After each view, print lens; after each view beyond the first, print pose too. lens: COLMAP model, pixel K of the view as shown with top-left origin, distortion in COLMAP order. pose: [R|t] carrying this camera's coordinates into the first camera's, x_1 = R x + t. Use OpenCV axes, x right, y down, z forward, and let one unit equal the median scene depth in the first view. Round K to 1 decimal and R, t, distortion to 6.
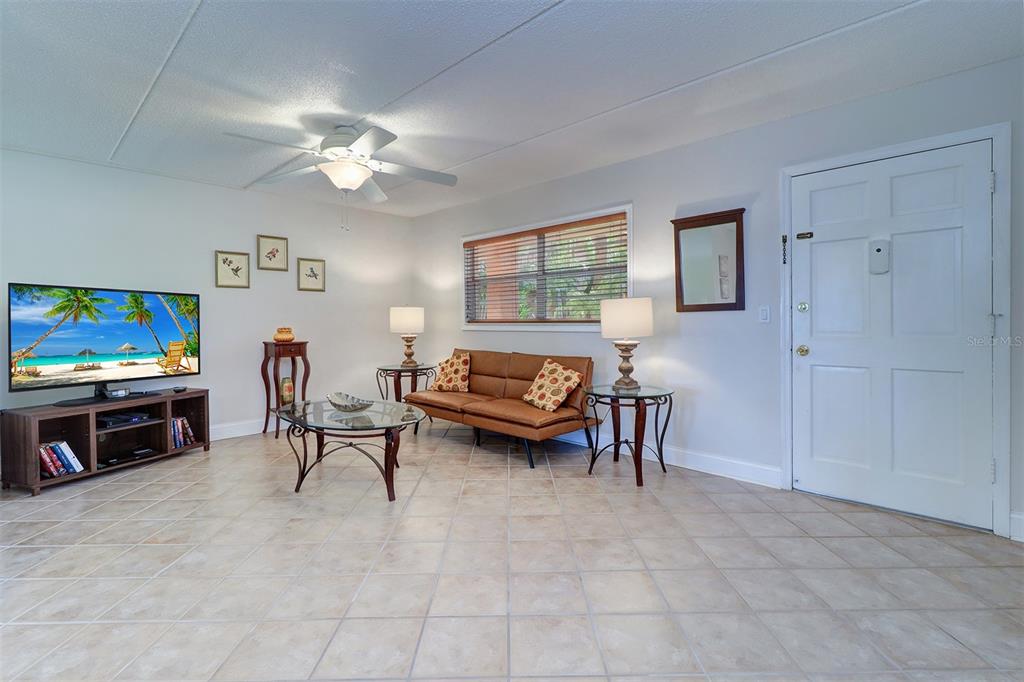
lens RADIAL K [[477.8, 0, 513.8], [0, 477.8, 323.5], [0, 0, 1]] dist [0.005640, -0.001395]
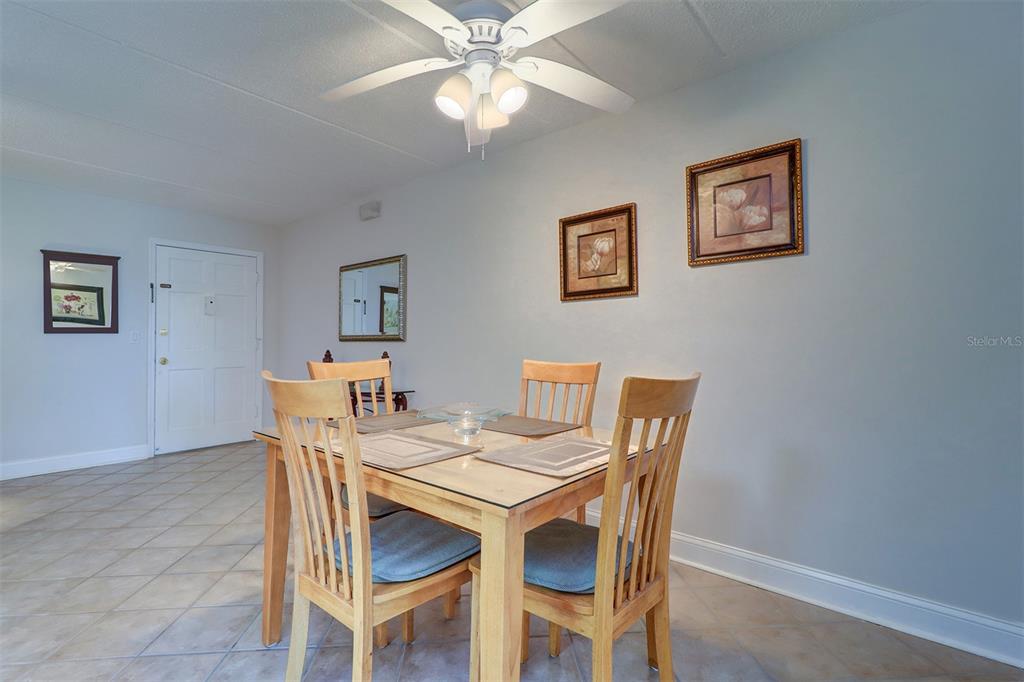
lens RADIAL K [[477.8, 0, 514.5], [0, 477.8, 334.2], [0, 0, 1]] dist [0.005640, -0.001395]
pose [[-0.074924, 0.020744, 0.996973, -0.804124], [0.004831, 0.999779, -0.020439, 0.005800], [-0.997178, 0.003285, -0.075007, 0.005250]]
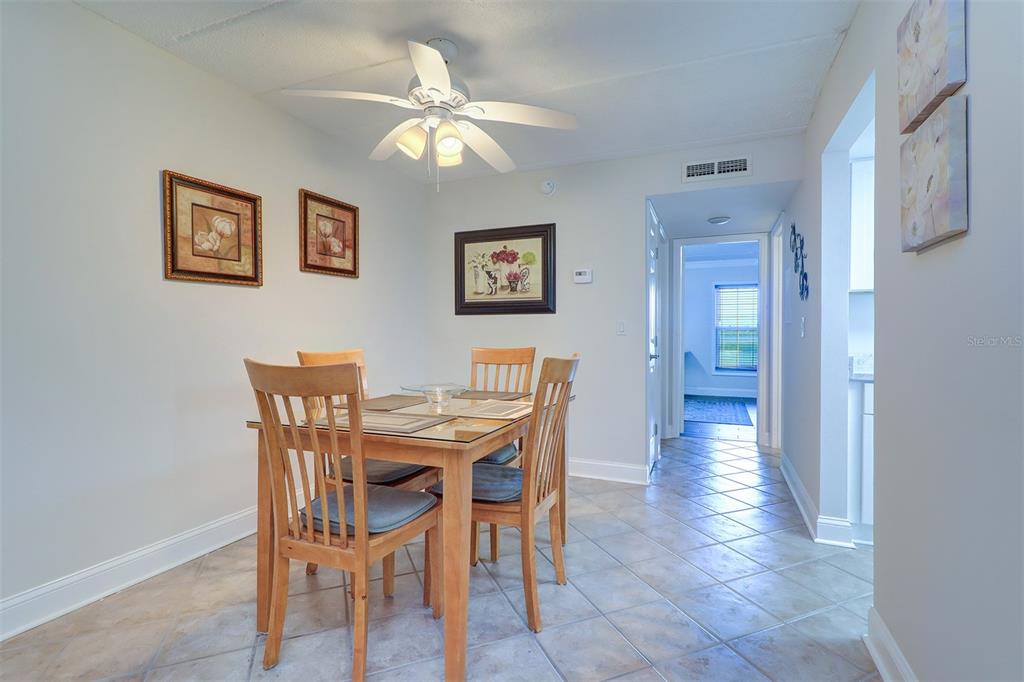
lens RADIAL K [[477.8, 0, 522.1], [0, 477.8, 337.0], [0, 0, 1]] dist [0.005640, -0.001395]
pose [[-0.923700, 0.003331, -0.383102, -0.222380], [-0.001946, 0.999909, 0.013386, 0.000502], [0.383111, 0.013110, -0.923609, 0.583899]]
